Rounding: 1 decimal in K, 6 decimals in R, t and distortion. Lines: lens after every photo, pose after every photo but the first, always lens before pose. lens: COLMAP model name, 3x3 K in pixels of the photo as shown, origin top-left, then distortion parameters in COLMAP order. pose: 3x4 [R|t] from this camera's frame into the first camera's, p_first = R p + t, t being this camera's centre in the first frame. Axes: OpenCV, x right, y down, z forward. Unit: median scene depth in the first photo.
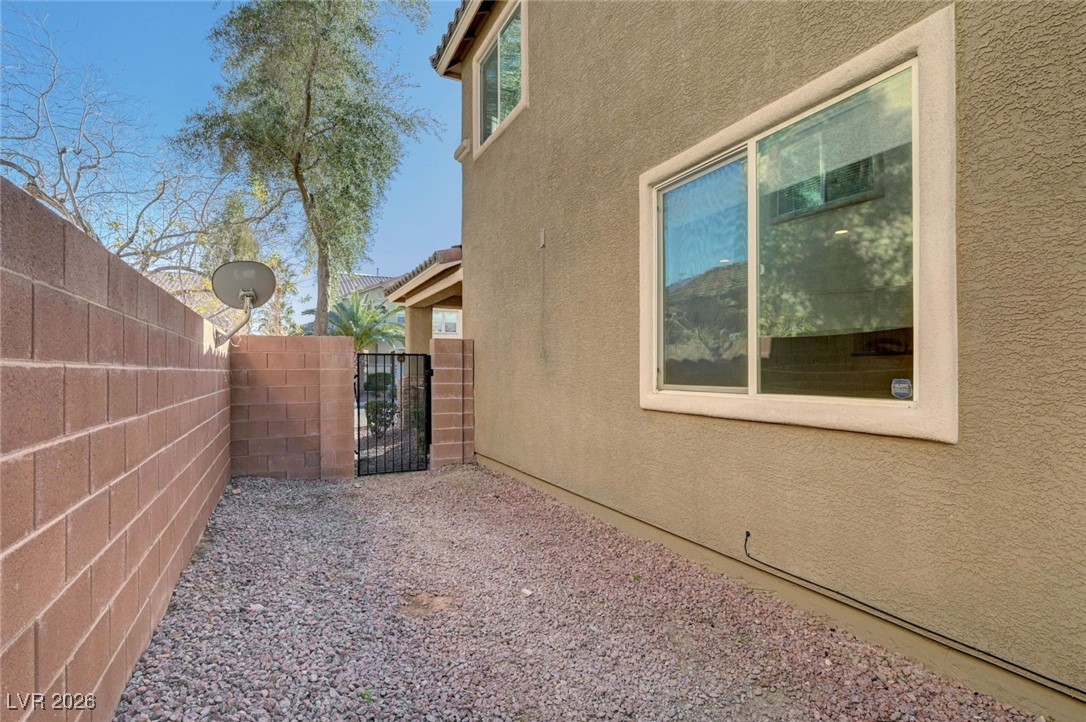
lens RADIAL K [[508.3, 0, 547.6], [0, 508.3, 364.9], [0, 0, 1]] dist [-0.000923, -0.000128]
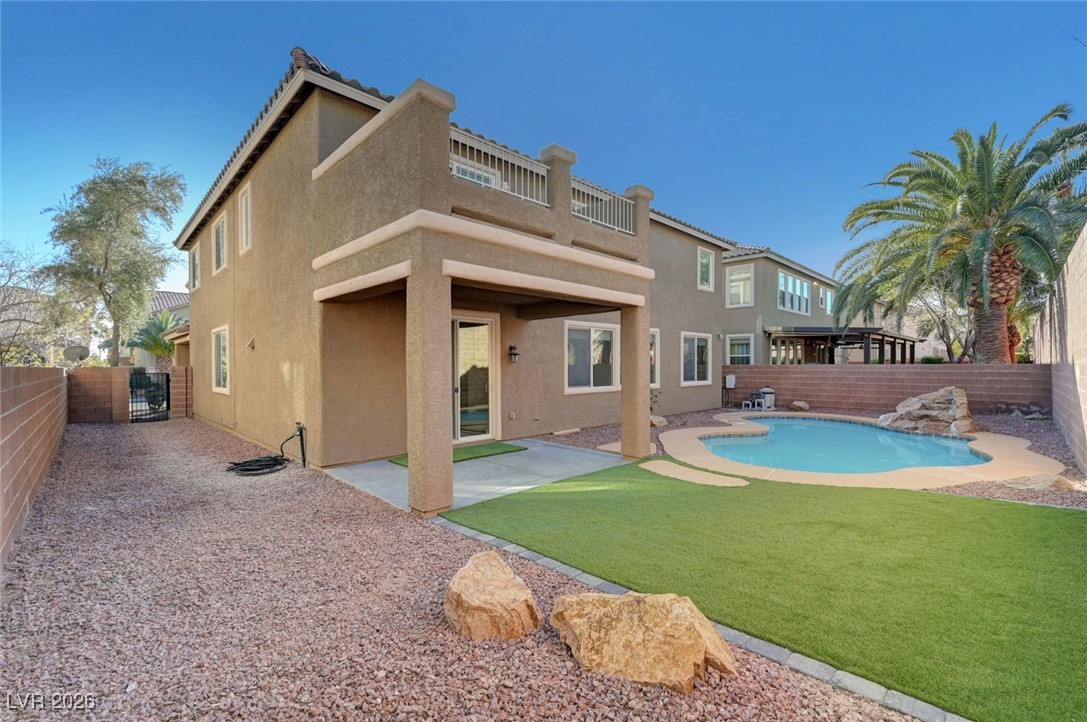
lens RADIAL K [[439.7, 0, 537.8], [0, 439.7, 367.9], [0, 0, 1]] dist [-0.001743, 0.000244]
pose [[0.952100, -0.003093, 0.305772, 0.796323], [-0.001622, 0.999884, 0.015165, -0.078802], [-0.305784, -0.014935, 0.951984, -1.524580]]
